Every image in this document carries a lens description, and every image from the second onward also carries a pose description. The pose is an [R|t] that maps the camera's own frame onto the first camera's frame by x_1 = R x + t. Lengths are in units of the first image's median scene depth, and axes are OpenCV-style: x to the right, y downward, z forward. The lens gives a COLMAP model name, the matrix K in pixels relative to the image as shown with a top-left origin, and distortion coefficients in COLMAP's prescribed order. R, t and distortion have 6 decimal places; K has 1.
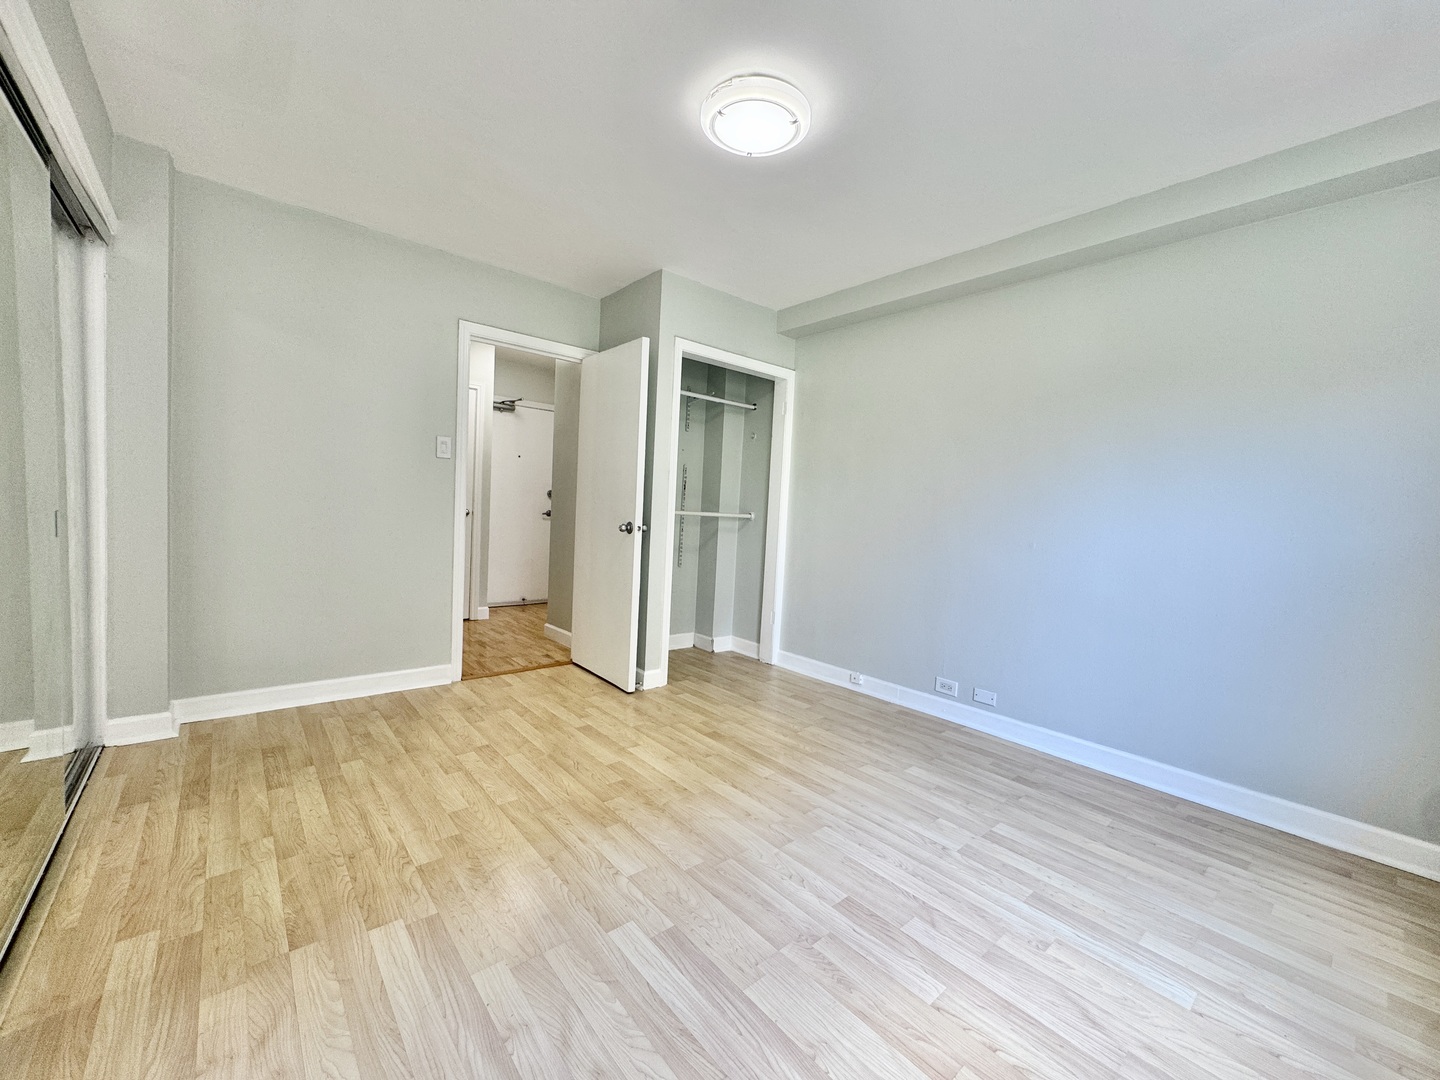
lens RADIAL K [[574.7, 0, 719.2], [0, 574.7, 539.5], [0, 0, 1]] dist [-0.002071, -0.000015]
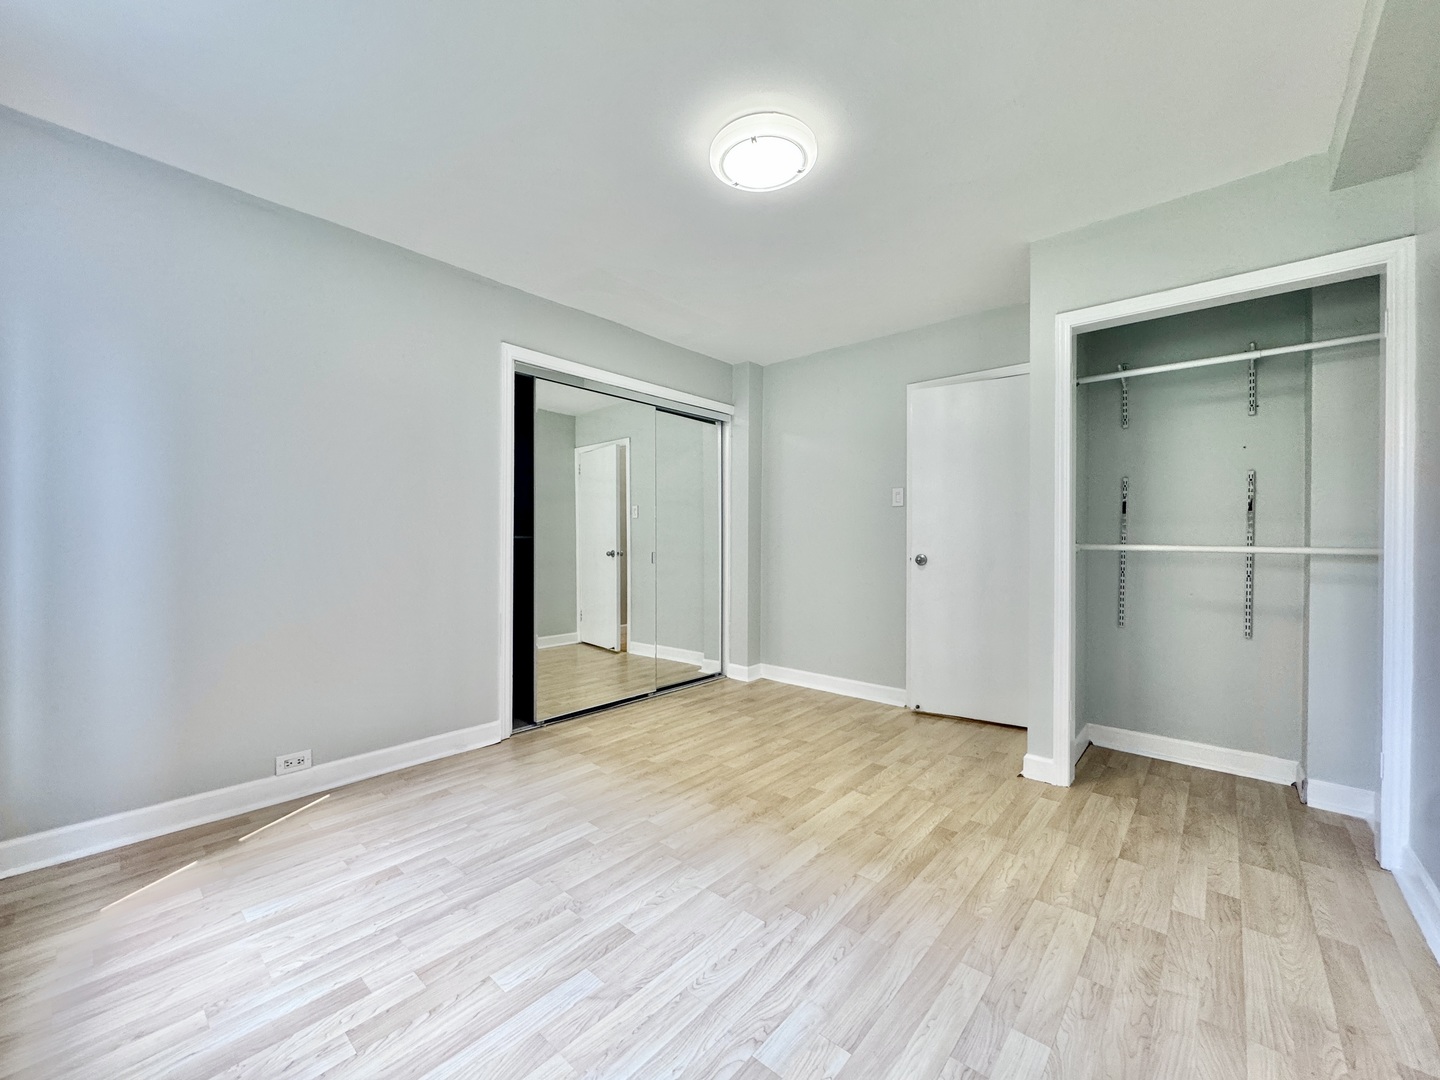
lens RADIAL K [[574.7, 0, 719.2], [0, 574.7, 539.5], [0, 0, 1]] dist [-0.002071, -0.000015]
pose [[0.140101, -0.046688, -0.989036, 0.872539], [-0.050719, 0.997238, -0.054260, 0.008189], [0.988837, 0.057765, 0.137346, 0.693352]]
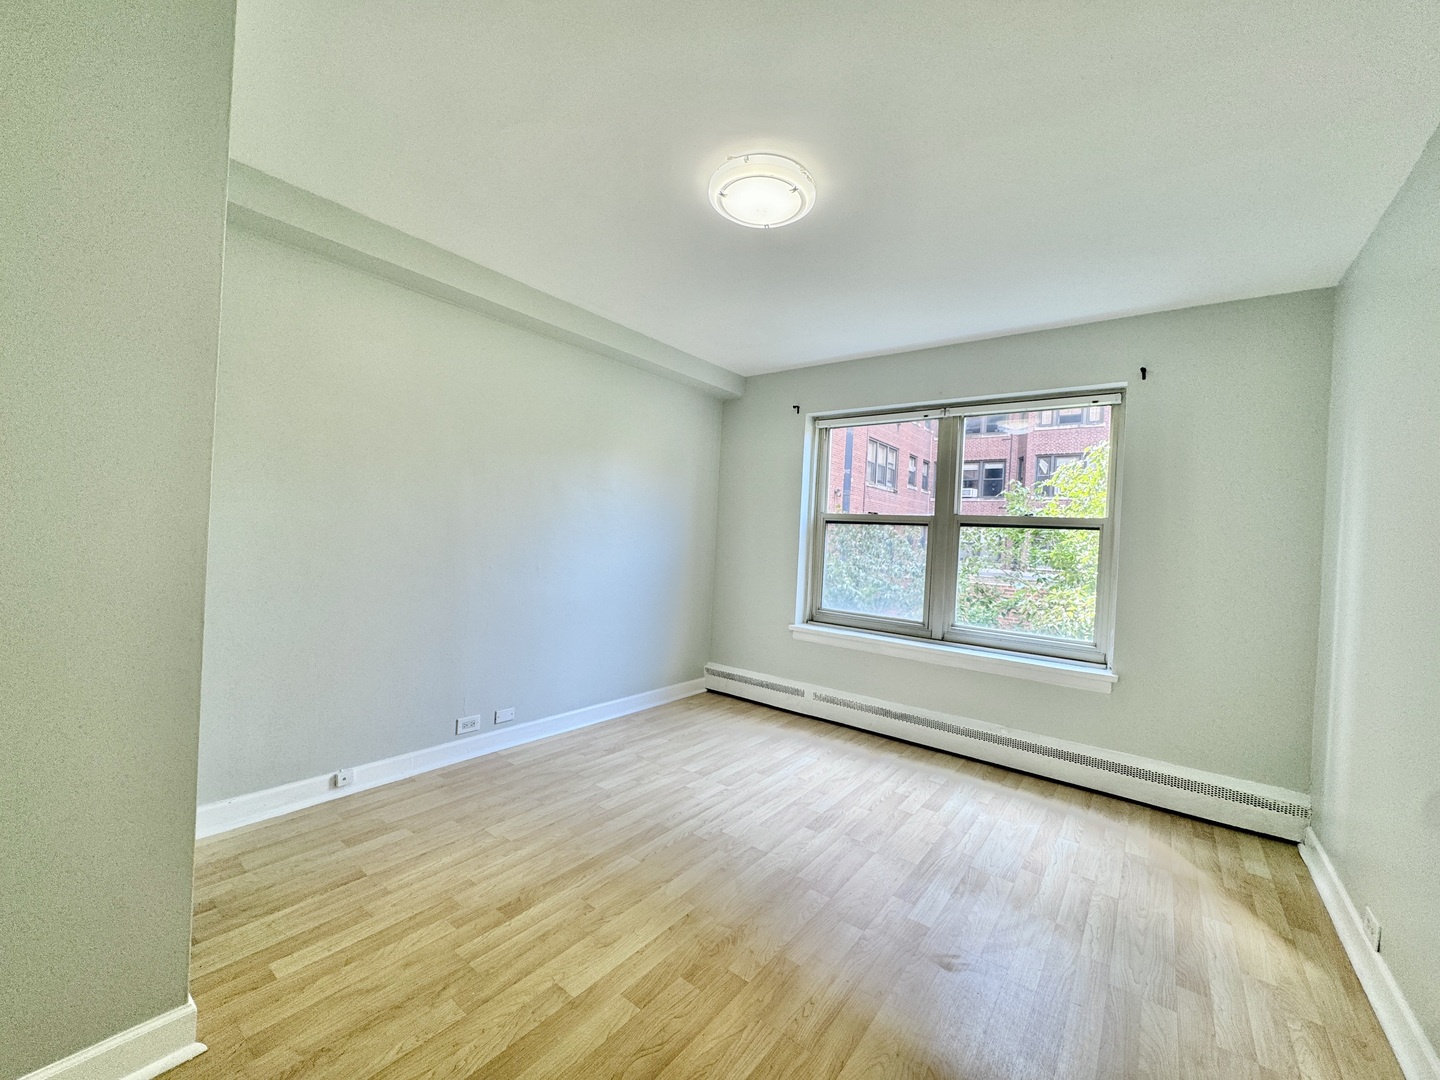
lens RADIAL K [[574.7, 0, 719.2], [0, 574.7, 539.5], [0, 0, 1]] dist [-0.002071, -0.000015]
pose [[-0.201762, -0.064157, 0.977331, -0.813439], [-0.010364, 0.997936, 0.063370, -0.153058], [-0.979380, 0.002657, -0.202011, 1.084634]]
